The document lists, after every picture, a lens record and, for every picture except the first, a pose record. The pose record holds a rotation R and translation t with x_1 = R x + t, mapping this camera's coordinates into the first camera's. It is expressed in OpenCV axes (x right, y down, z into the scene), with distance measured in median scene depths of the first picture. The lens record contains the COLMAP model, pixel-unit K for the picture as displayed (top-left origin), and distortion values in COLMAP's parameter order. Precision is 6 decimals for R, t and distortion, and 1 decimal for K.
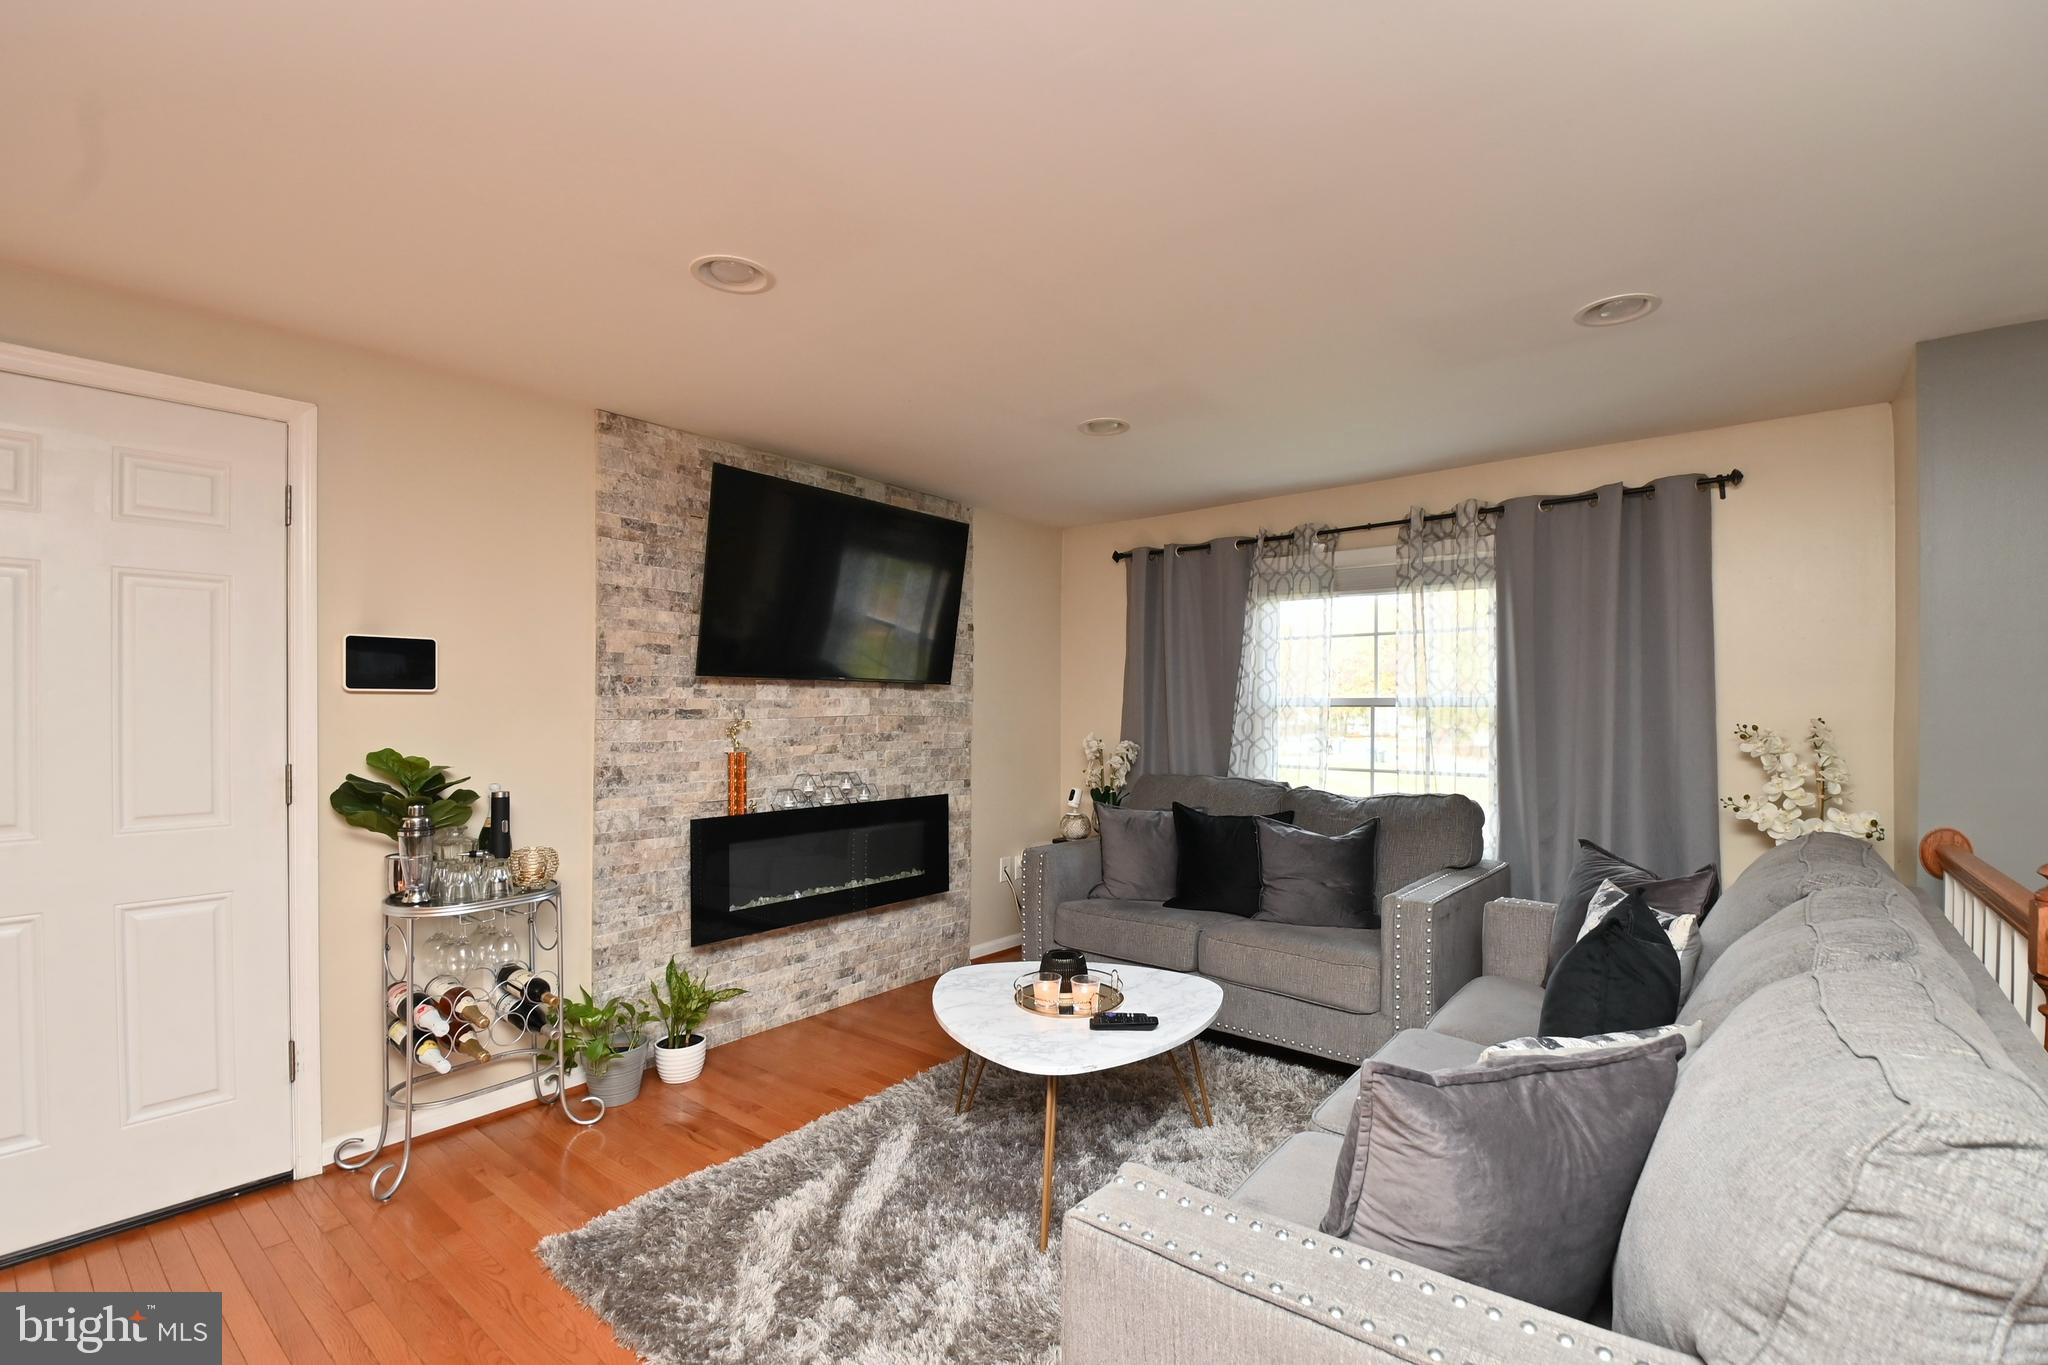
lens RADIAL K [[896.6, 0, 1041.5], [0, 896.6, 712.5], [0, 0, 1]] dist [0.016912, -0.023375]
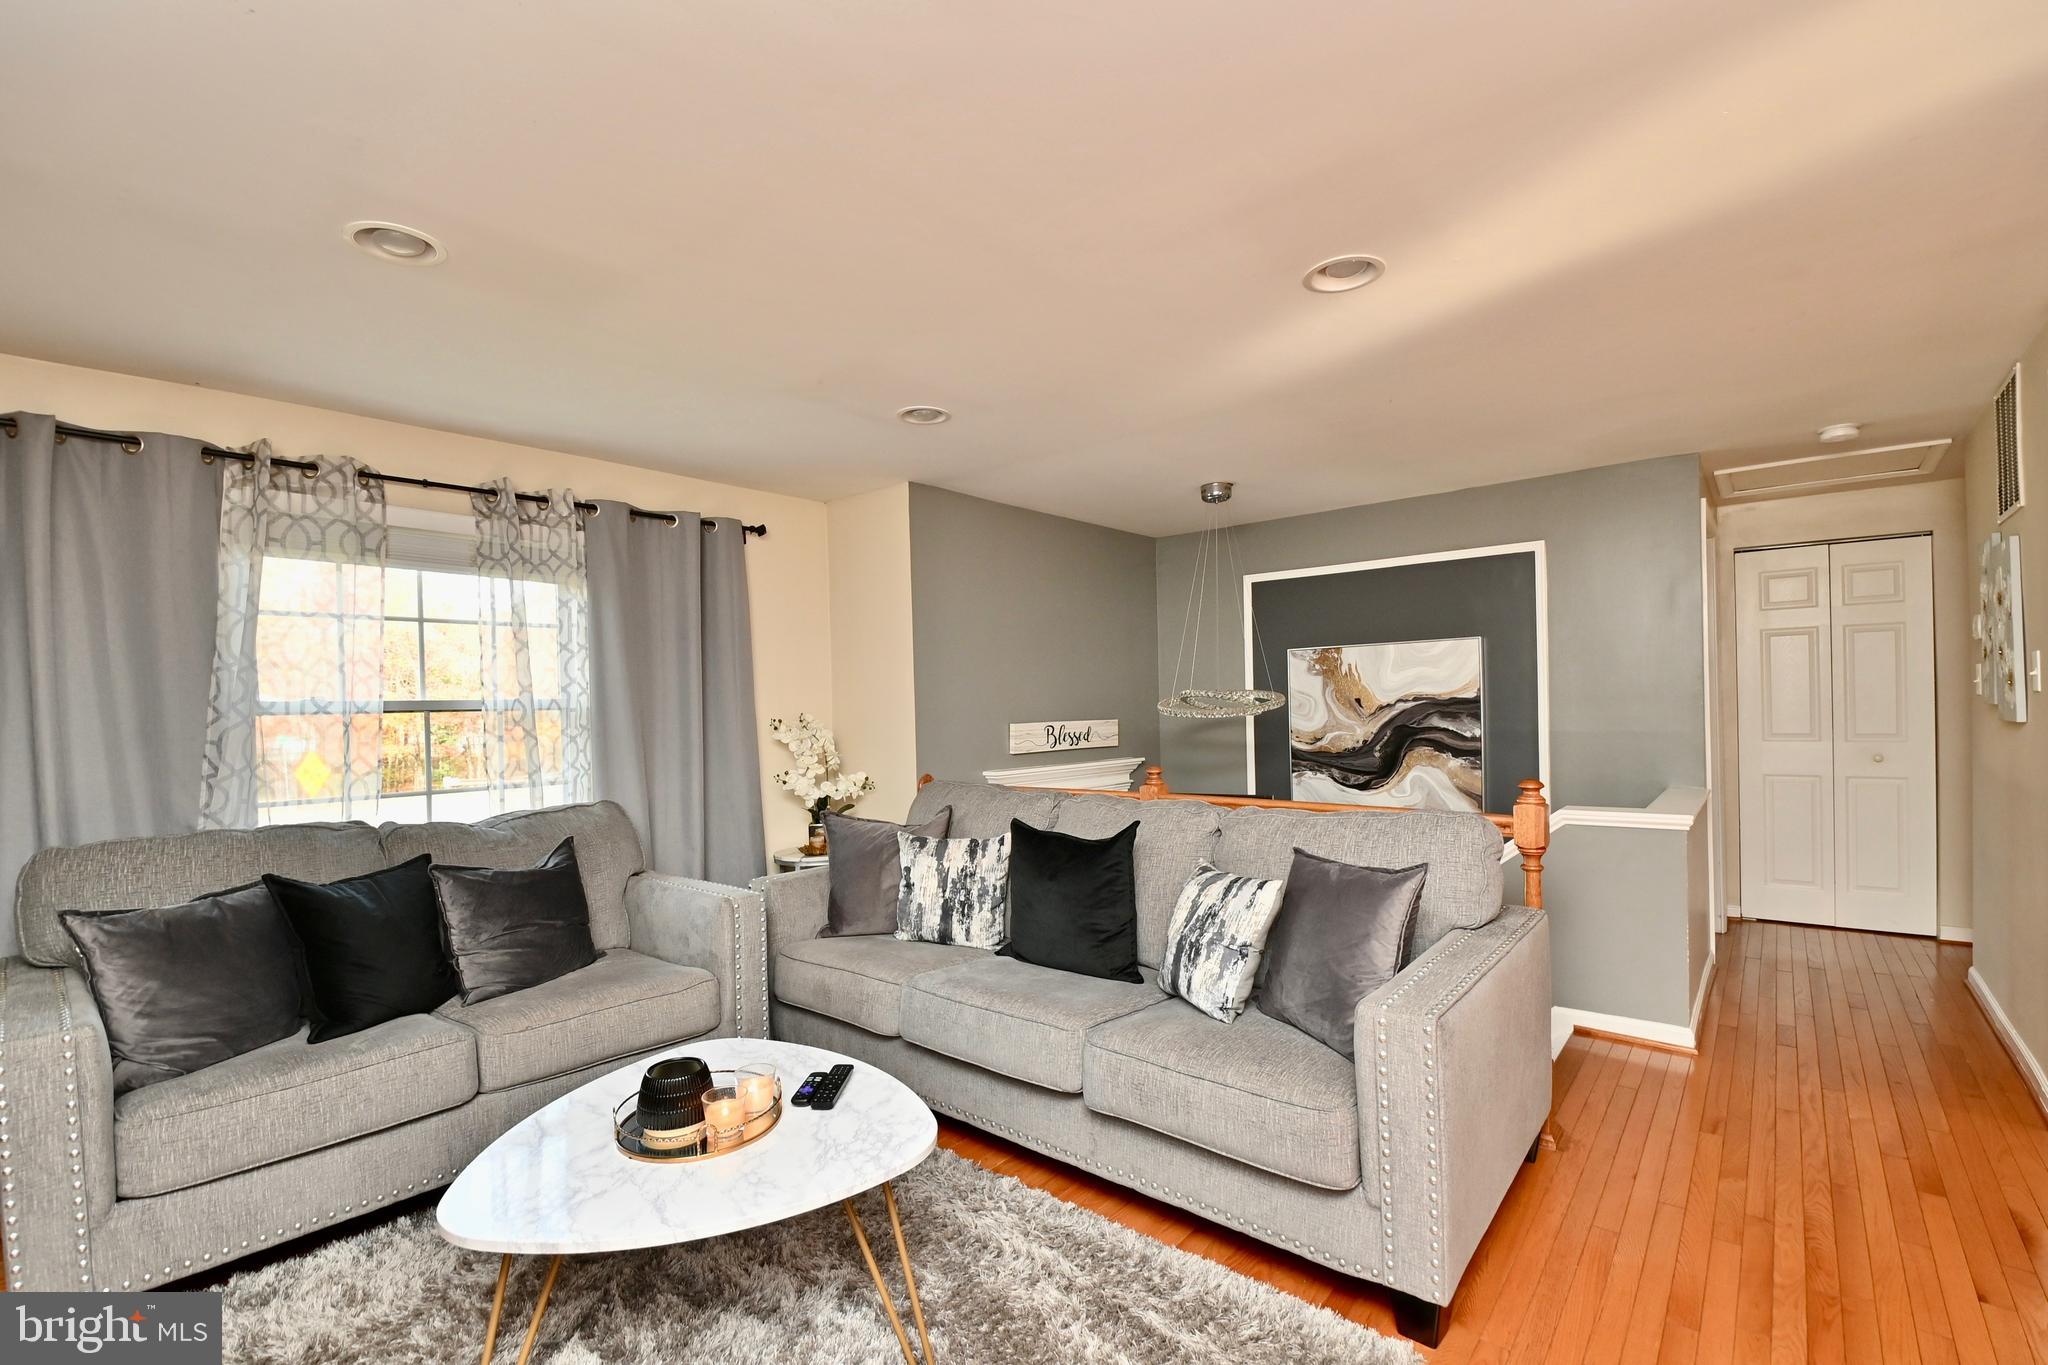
lens RADIAL K [[896.6, 0, 1041.5], [0, 896.6, 712.5], [0, 0, 1]] dist [0.016912, -0.023375]
pose [[0.018521, -0.011569, 0.999762, -0.458773], [0.027232, 0.999568, 0.011063, -0.000054], [-0.999458, 0.027021, 0.018828, 0.496703]]
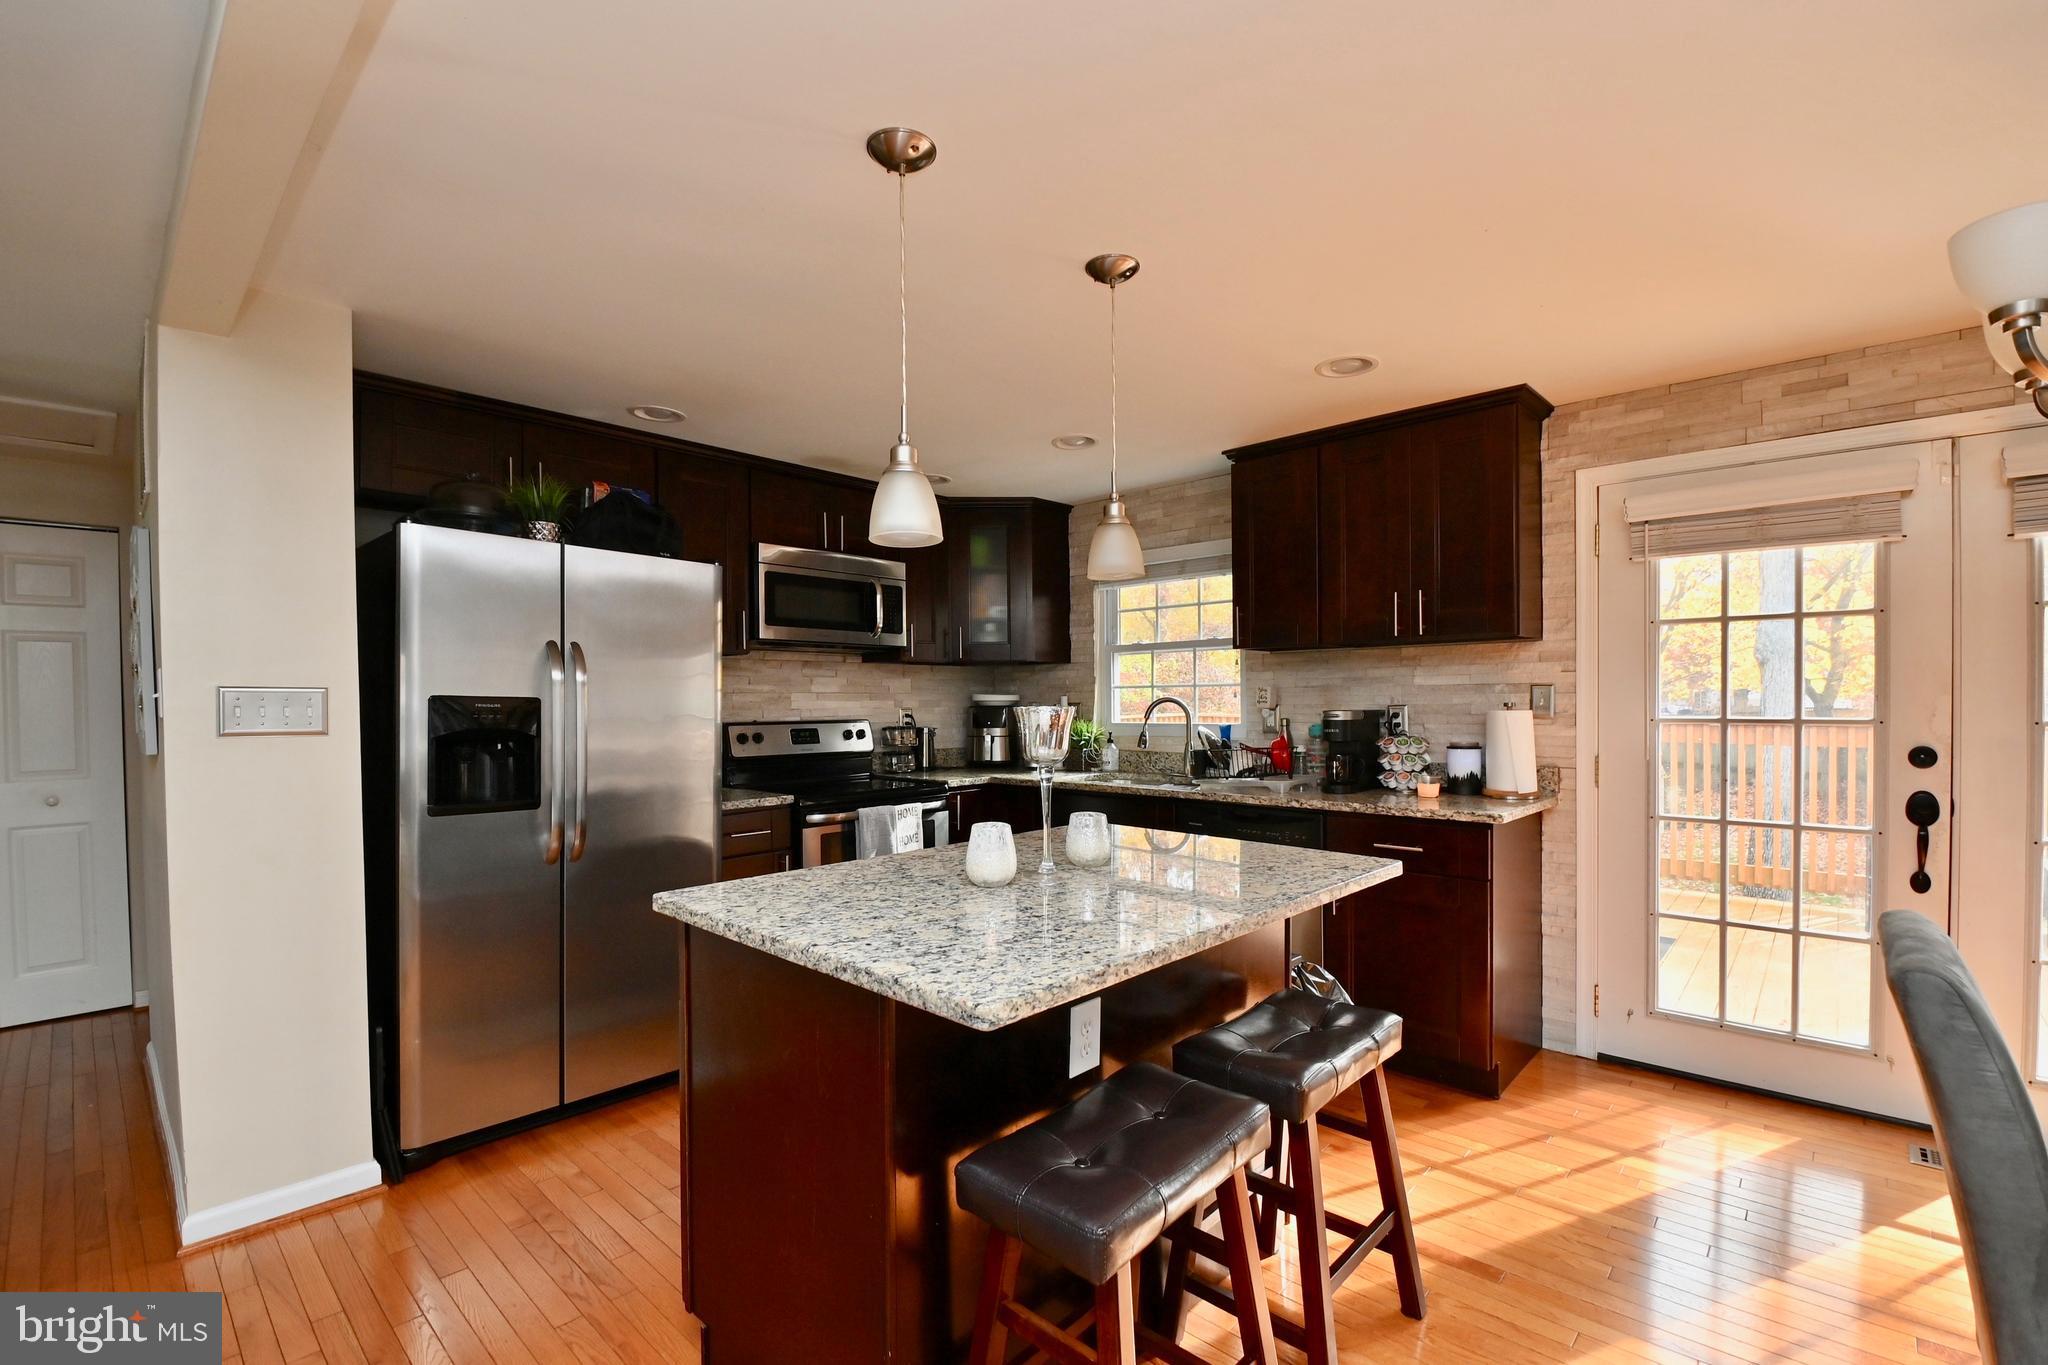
lens RADIAL K [[896.6, 0, 1041.5], [0, 896.6, 712.5], [0, 0, 1]] dist [0.016912, -0.023375]
pose [[-0.997458, 0.007542, 0.070861, -0.357568], [0.008786, 0.999812, 0.017270, 0.003368], [-0.070718, 0.017848, -0.997337, 0.257081]]
